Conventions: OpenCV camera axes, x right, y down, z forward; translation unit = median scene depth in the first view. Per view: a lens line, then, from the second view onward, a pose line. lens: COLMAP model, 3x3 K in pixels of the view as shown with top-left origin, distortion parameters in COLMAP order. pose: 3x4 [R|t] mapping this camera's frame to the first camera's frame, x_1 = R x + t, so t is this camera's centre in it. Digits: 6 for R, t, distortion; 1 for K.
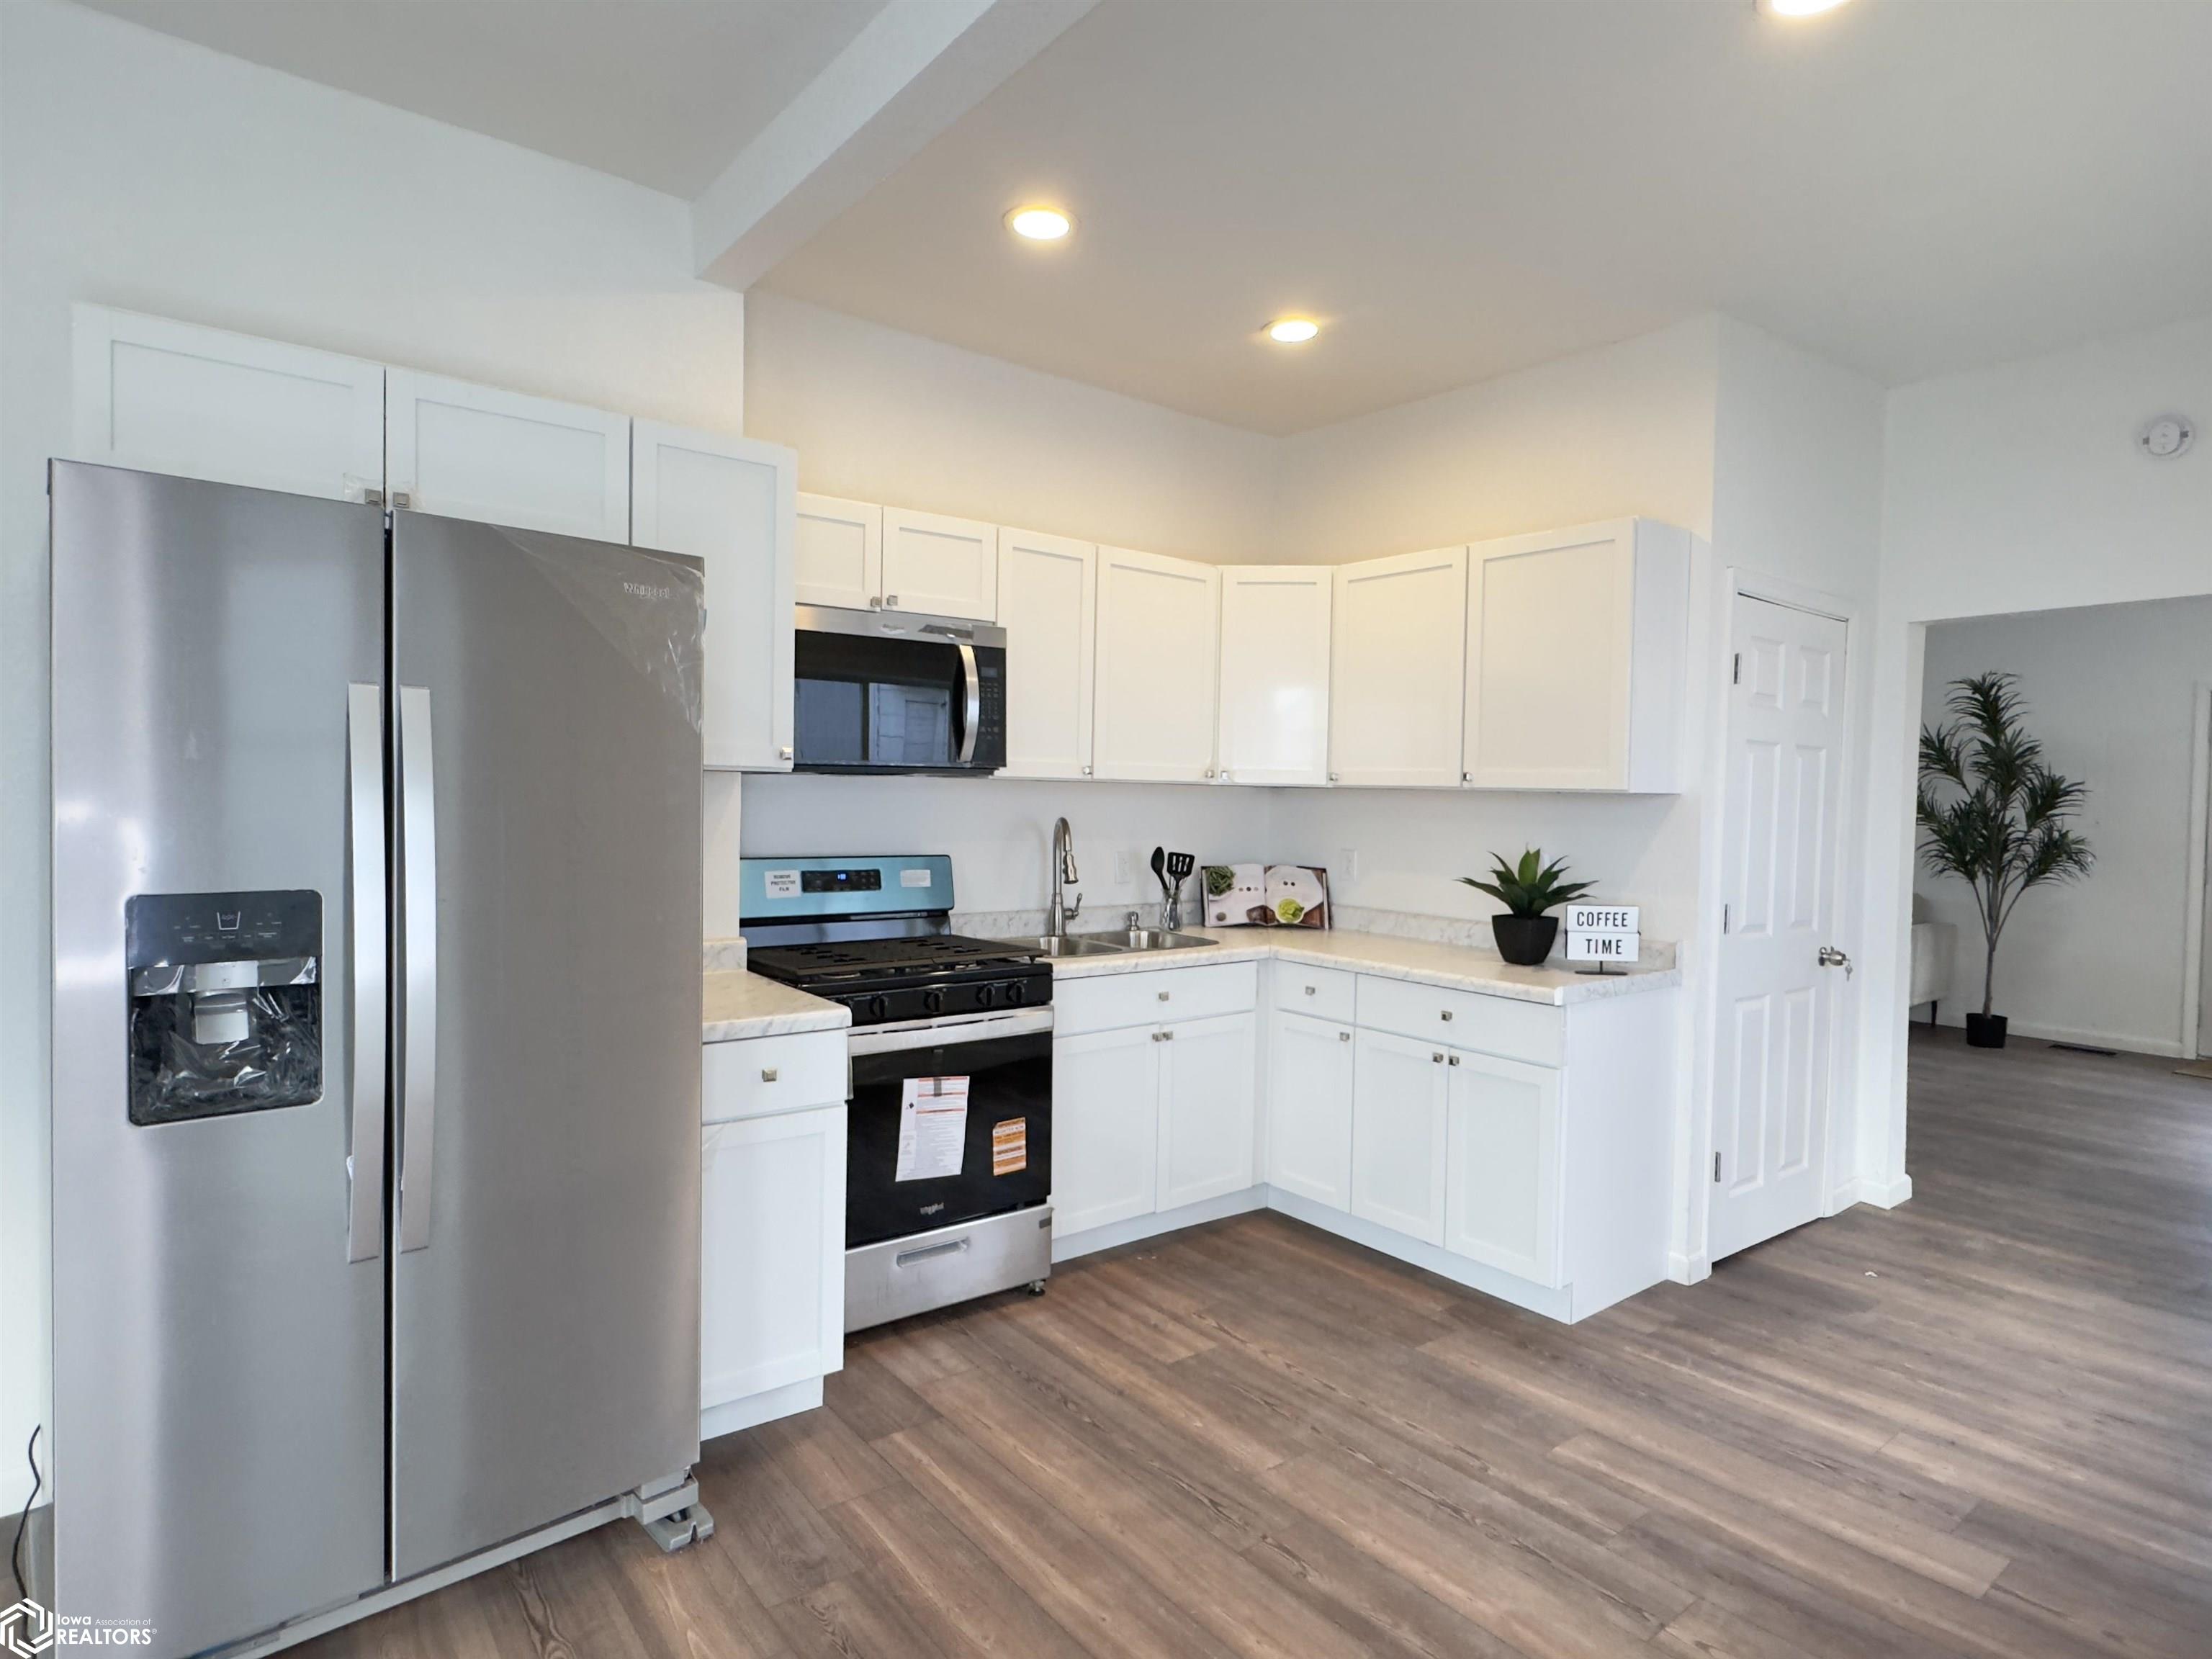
lens RADIAL K [[1209.3, 0, 1101.2], [0, 1209.3, 830.0], [0, 0, 1]] dist [0.000166, 0.001329]
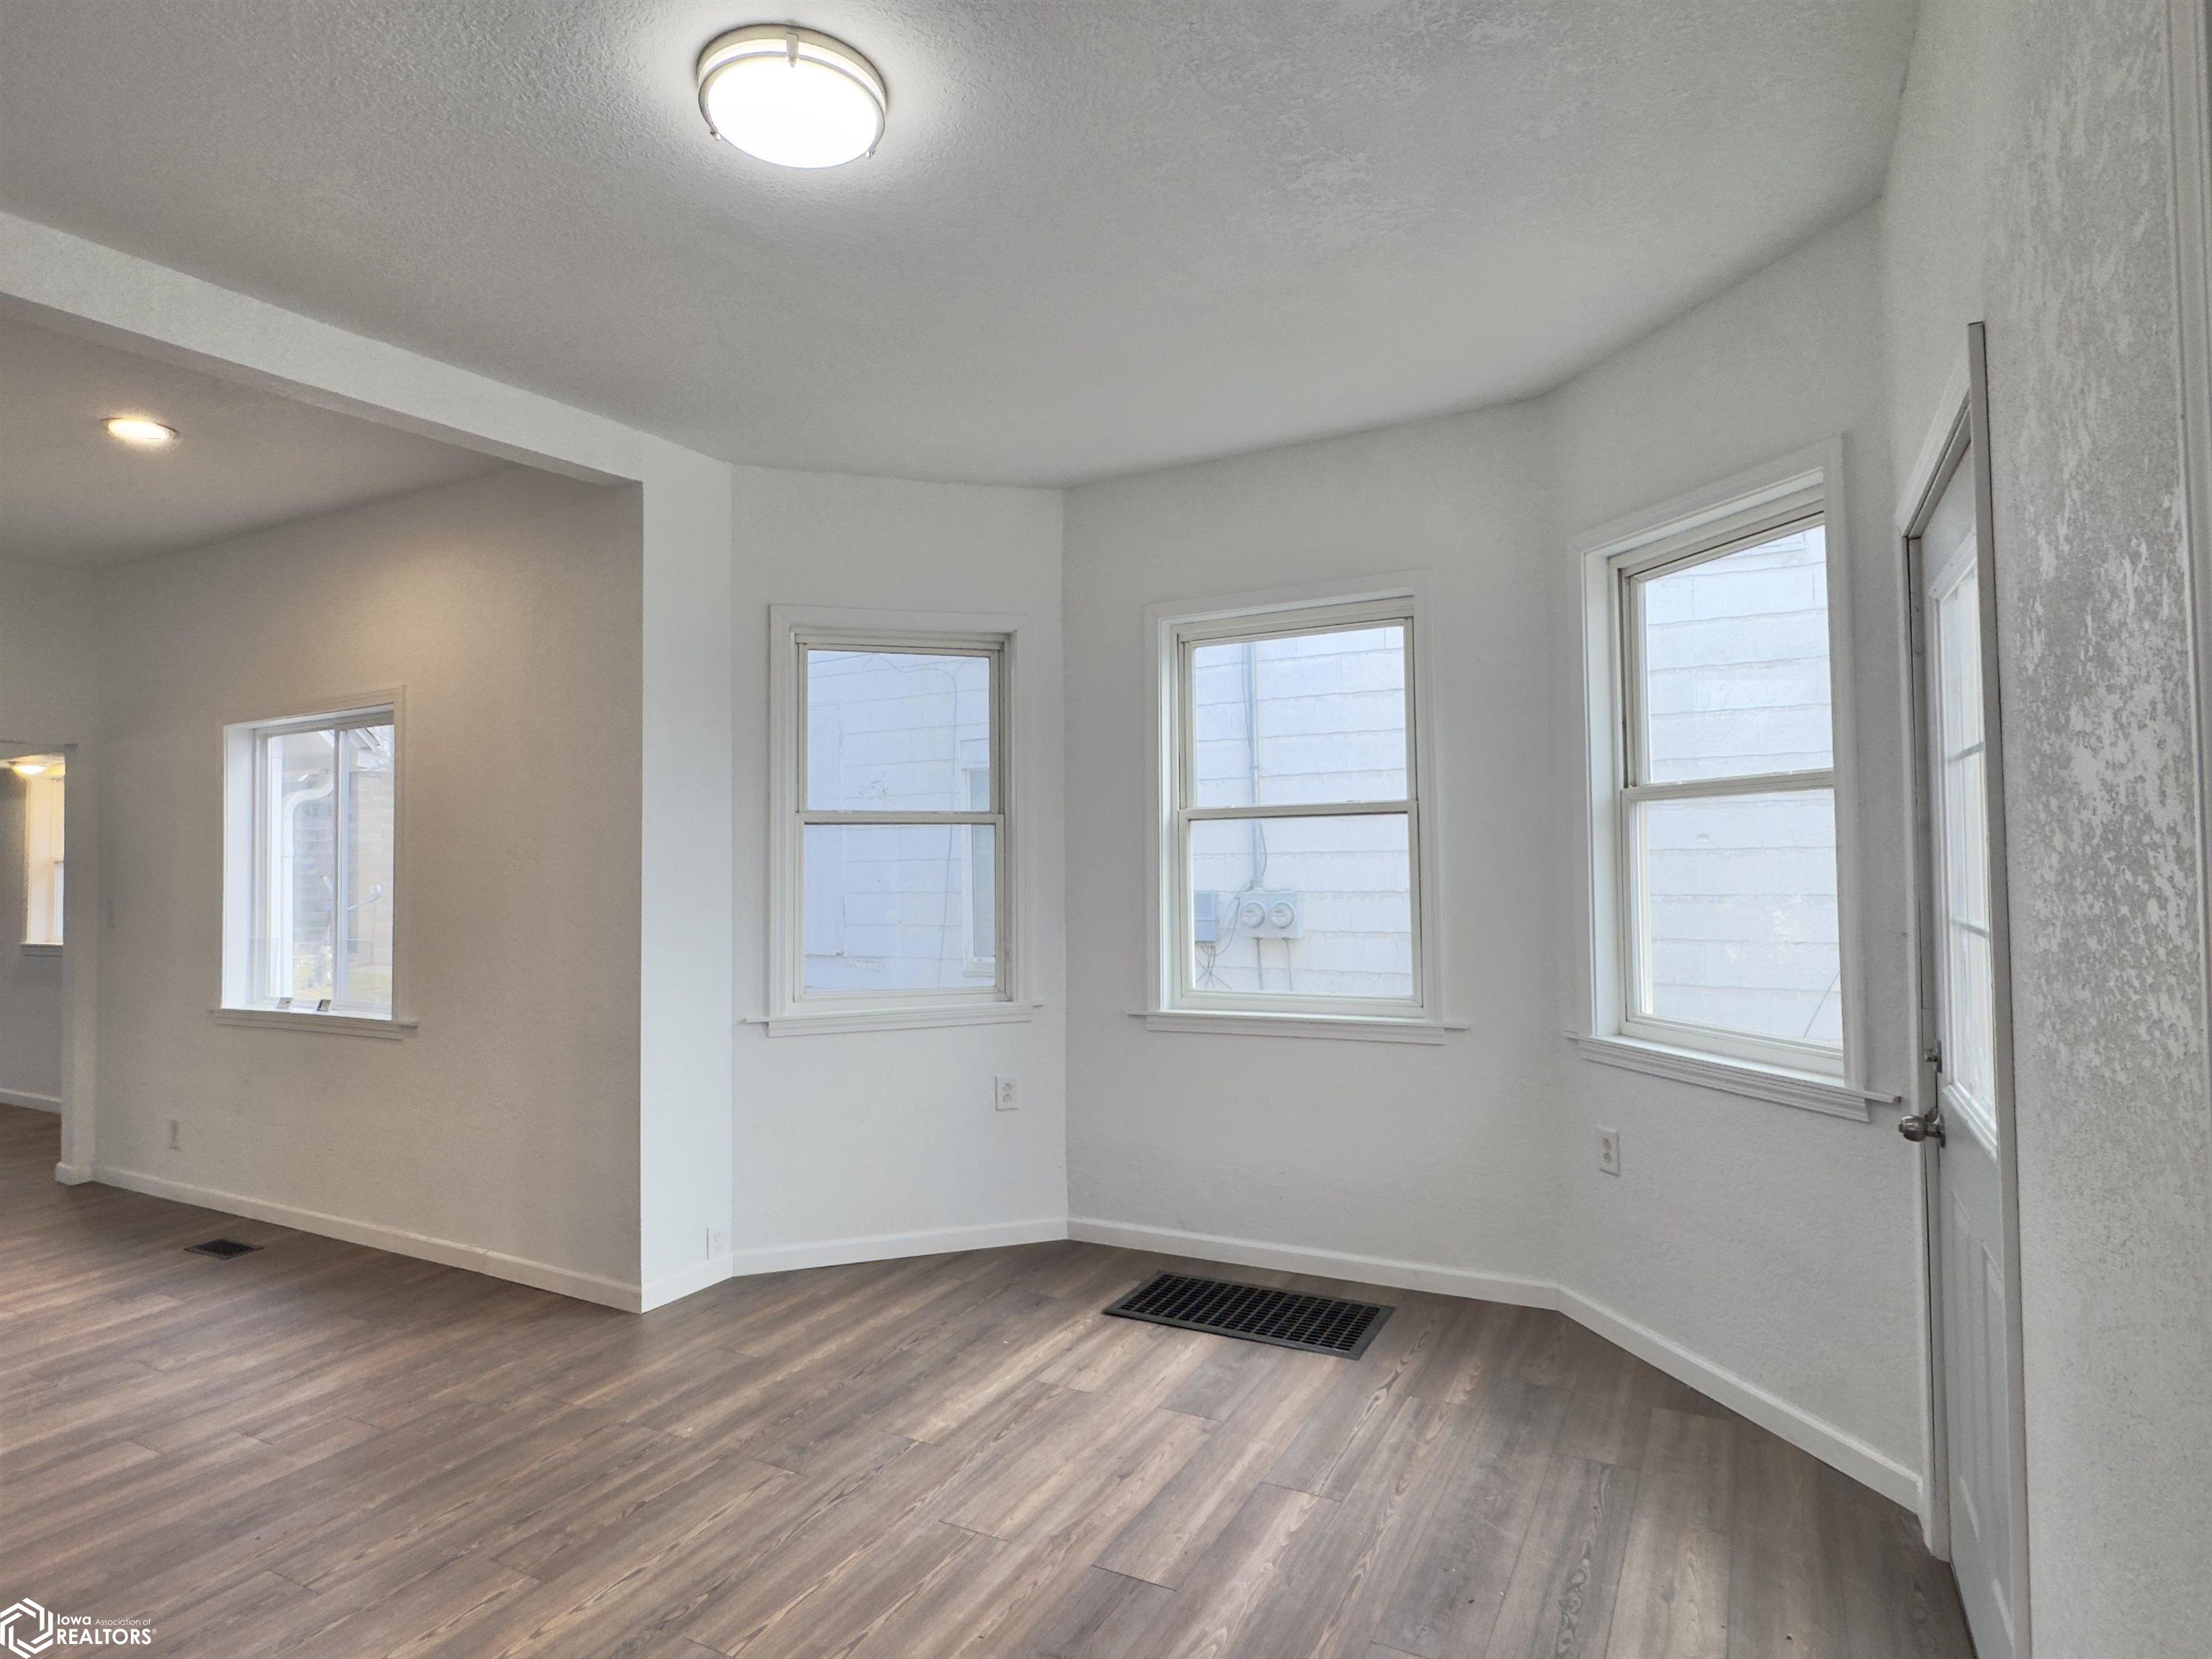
lens RADIAL K [[1209.3, 0, 1116.1], [0, 1209.3, 829.2], [0, 0, 1]] dist [0.000166, 0.001329]
pose [[-0.403813, 0.009366, 0.914793, -0.972371], [0.037558, 0.999274, 0.006348, -0.037243], [-0.914070, 0.036921, -0.403872, 0.250411]]
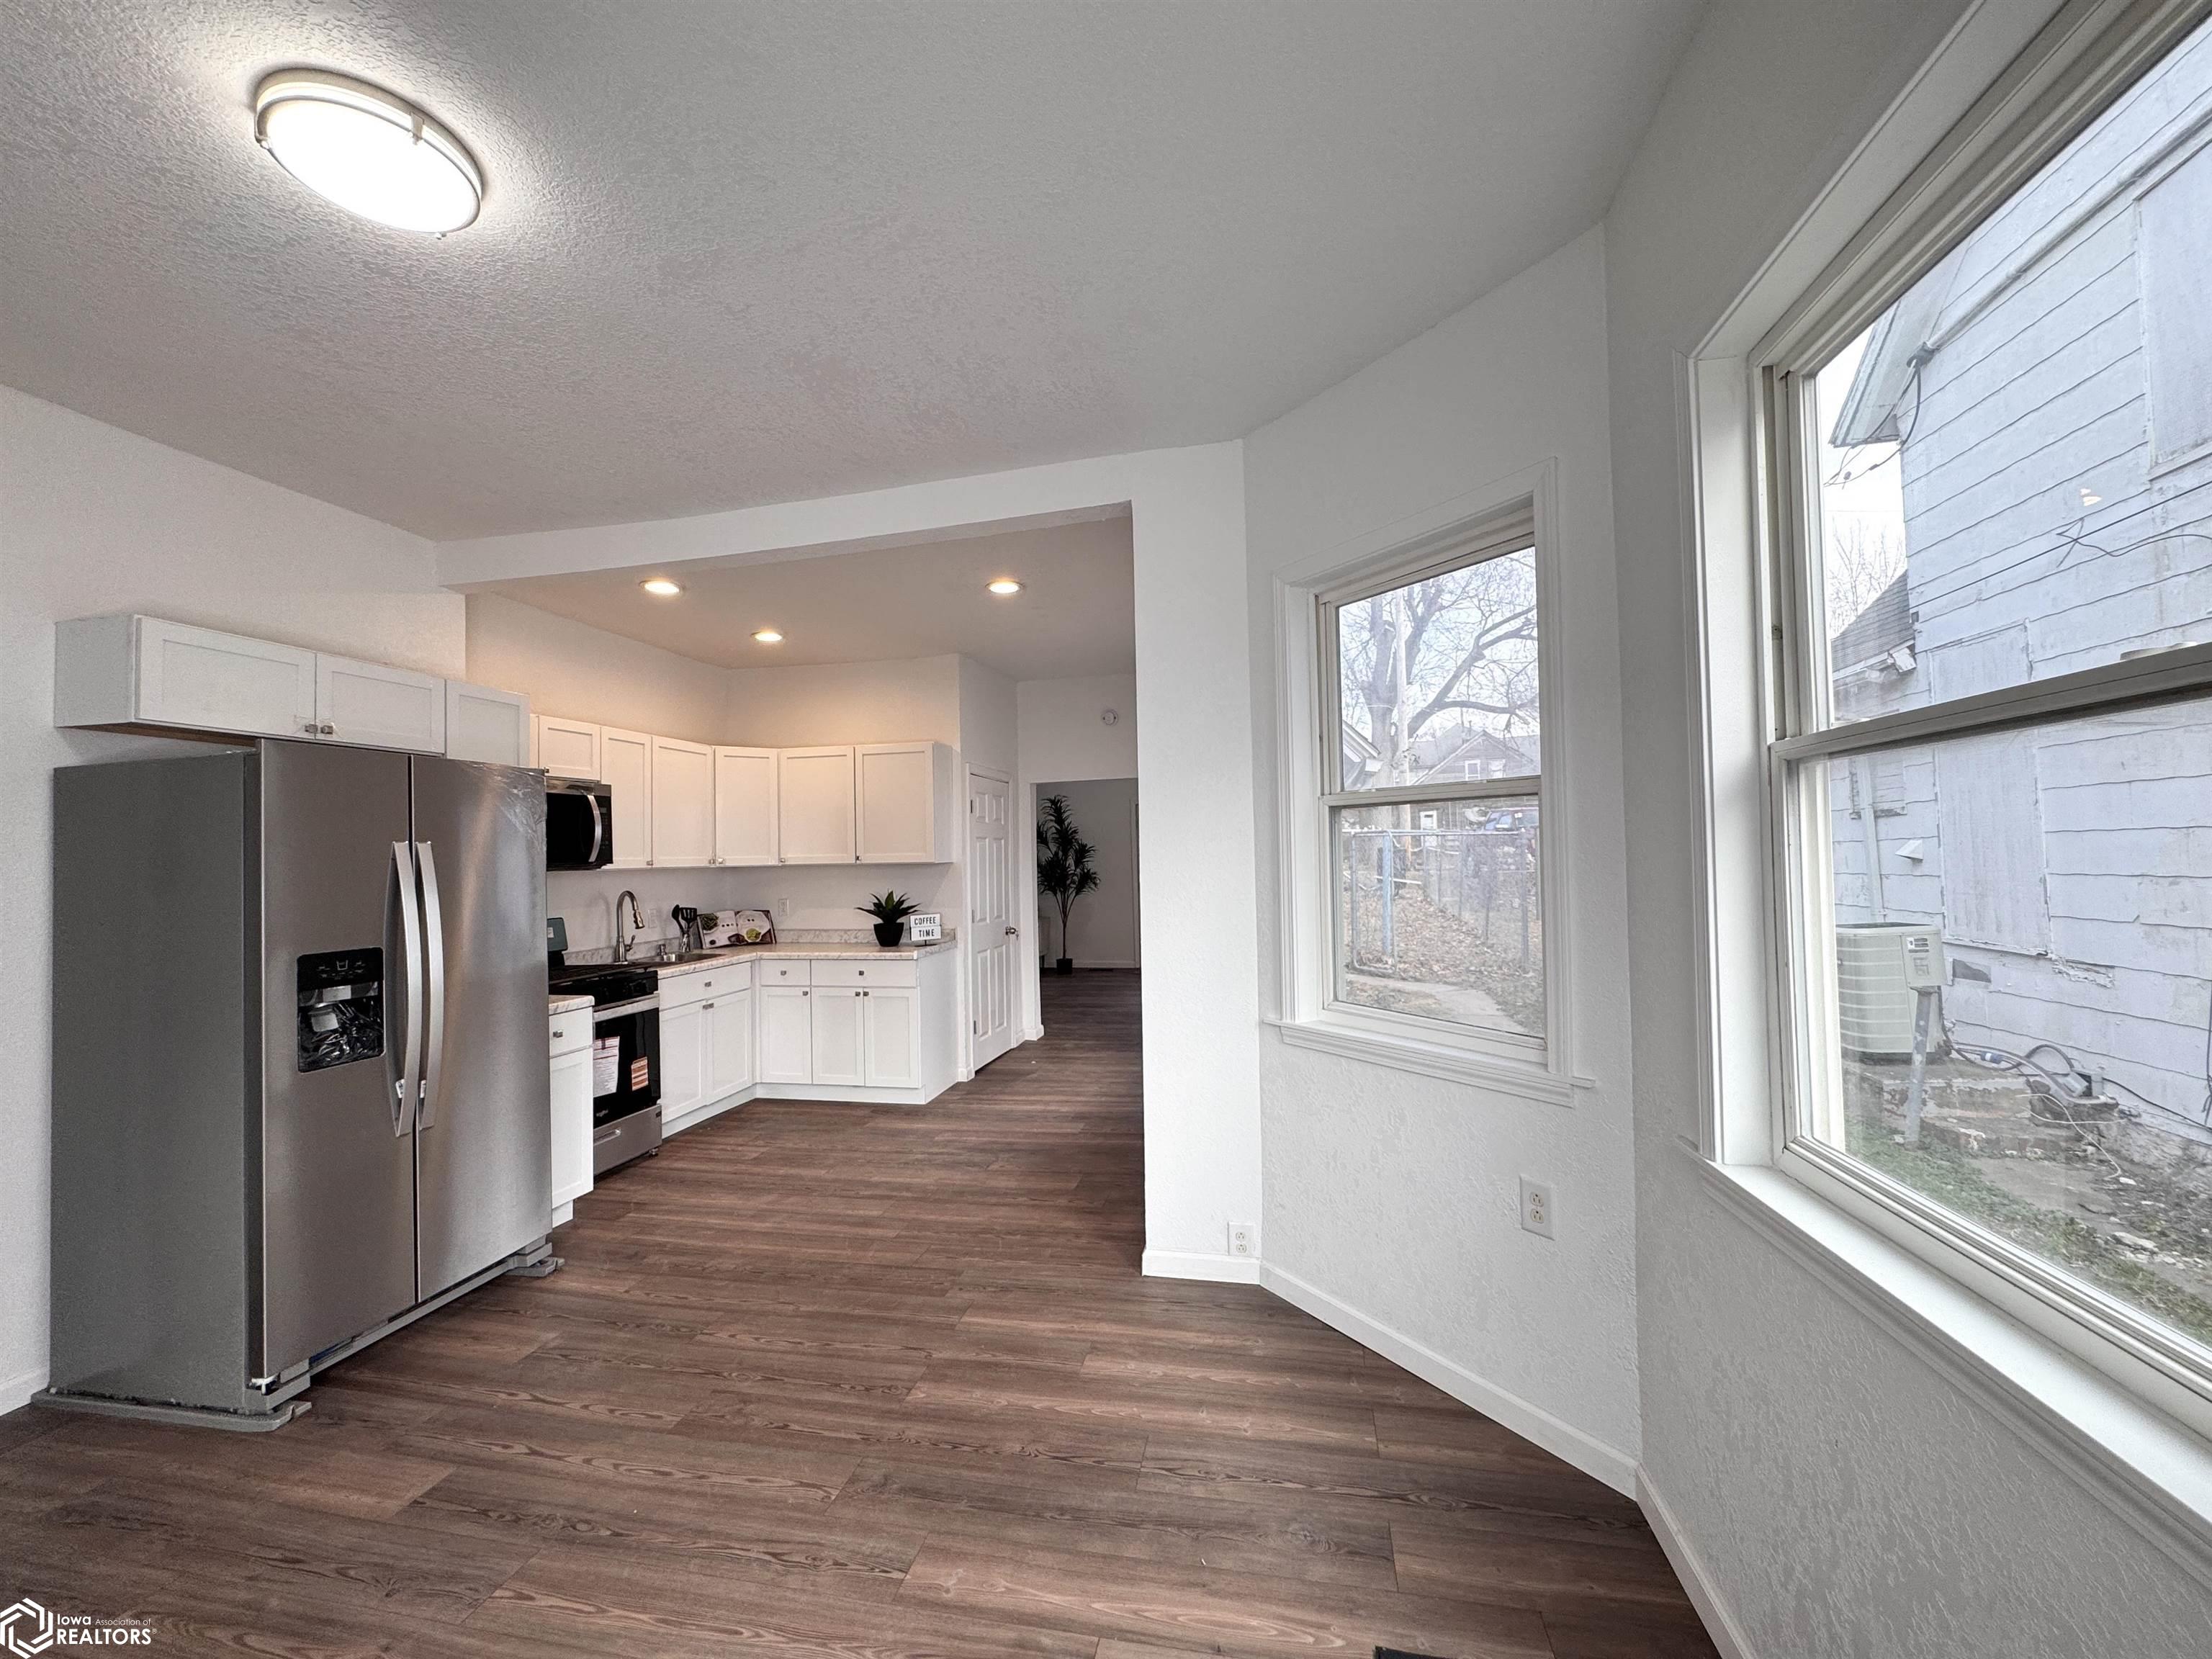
lens RADIAL K [[876.9, 0, 1113.4], [0, 876.9, 821.8], [0, 0, 1]] dist [-0.003316, 0.000362]
pose [[0.764837, -0.012850, 0.644096, -0.351048], [0.058954, 0.997002, -0.050114, -0.005954], [-0.641521, 0.076301, 0.763301, -0.454105]]
